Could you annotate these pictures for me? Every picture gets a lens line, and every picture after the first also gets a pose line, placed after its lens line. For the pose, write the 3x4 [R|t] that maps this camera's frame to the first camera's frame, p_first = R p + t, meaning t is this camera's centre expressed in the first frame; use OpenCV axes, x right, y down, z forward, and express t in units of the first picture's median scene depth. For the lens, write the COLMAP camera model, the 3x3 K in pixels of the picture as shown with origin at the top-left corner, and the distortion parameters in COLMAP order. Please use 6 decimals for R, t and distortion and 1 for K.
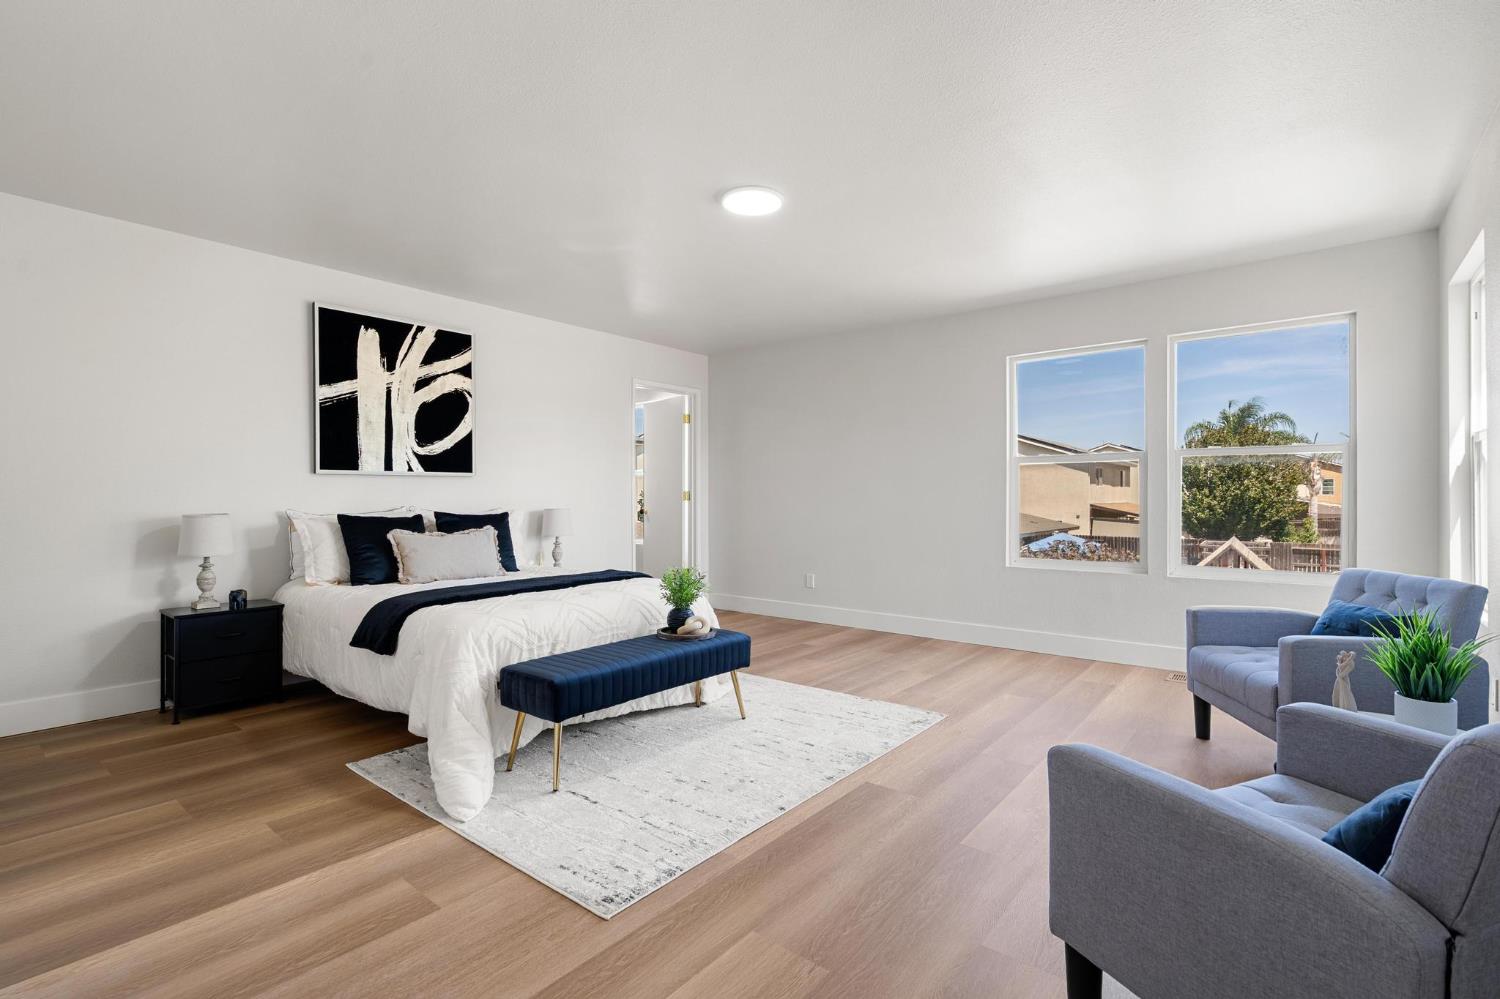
lens RADIAL K [[692.1, 0, 750.0], [0, 692.1, 499.5], [0, 0, 1]] dist [-0.002307, 0.000146]
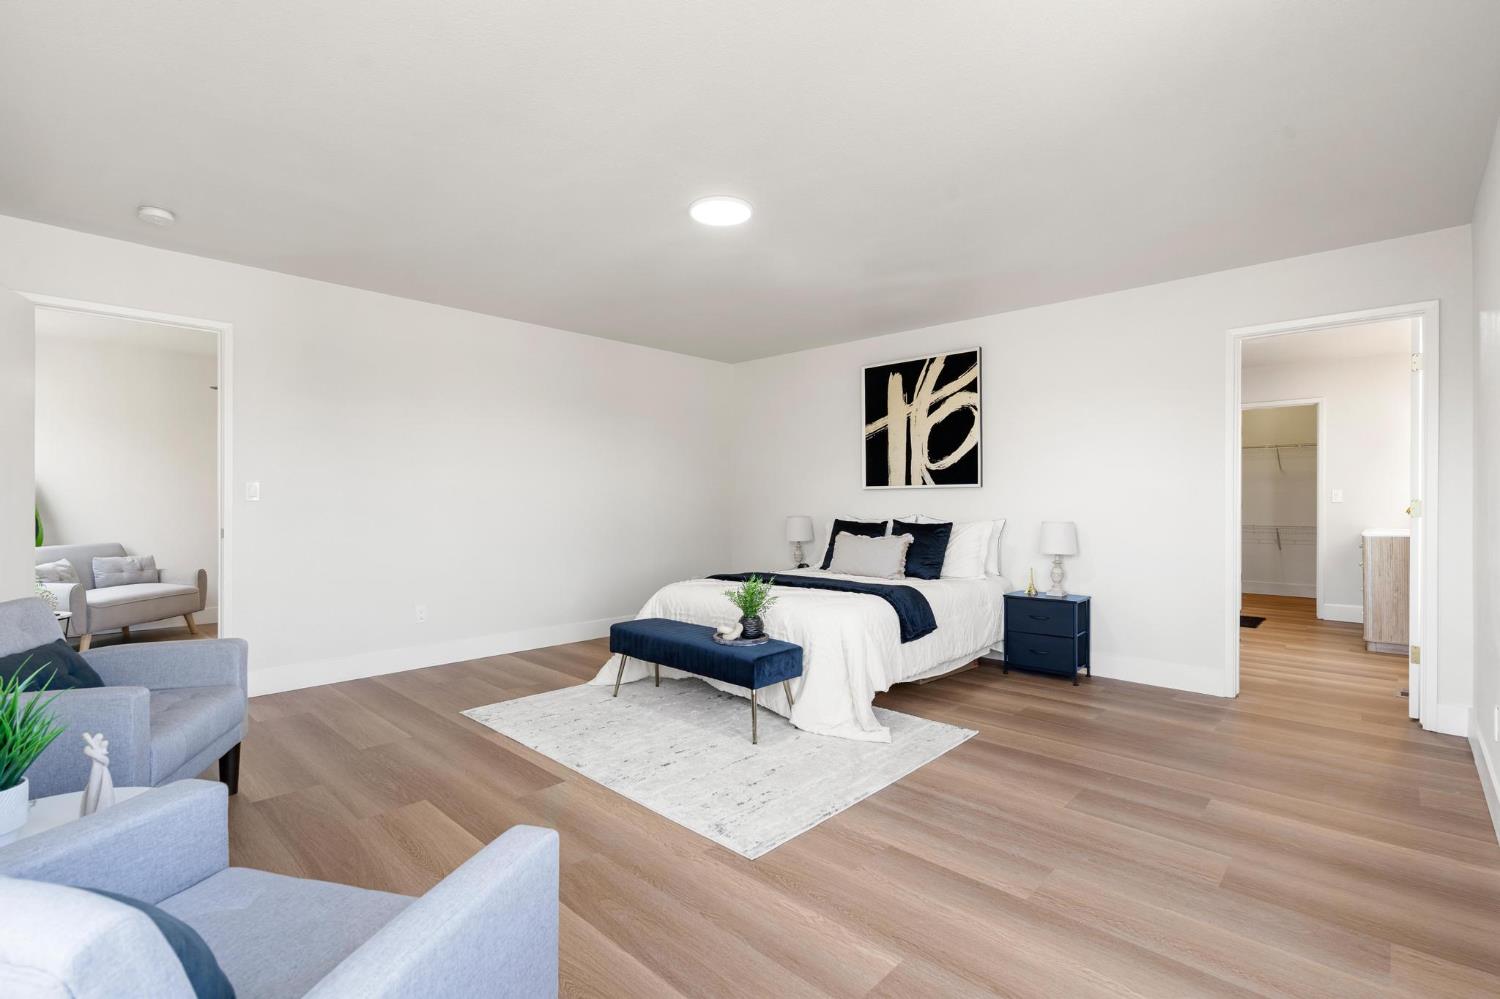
lens RADIAL K [[692.1, 0, 750.0], [0, 692.1, 499.5], [0, 0, 1]] dist [-0.002307, 0.000146]
pose [[-0.081444, 0.002092, -0.996676, 0.715159], [-0.003008, 0.999993, 0.002344, -0.017463], [0.996673, 0.003189, -0.081437, 0.810891]]
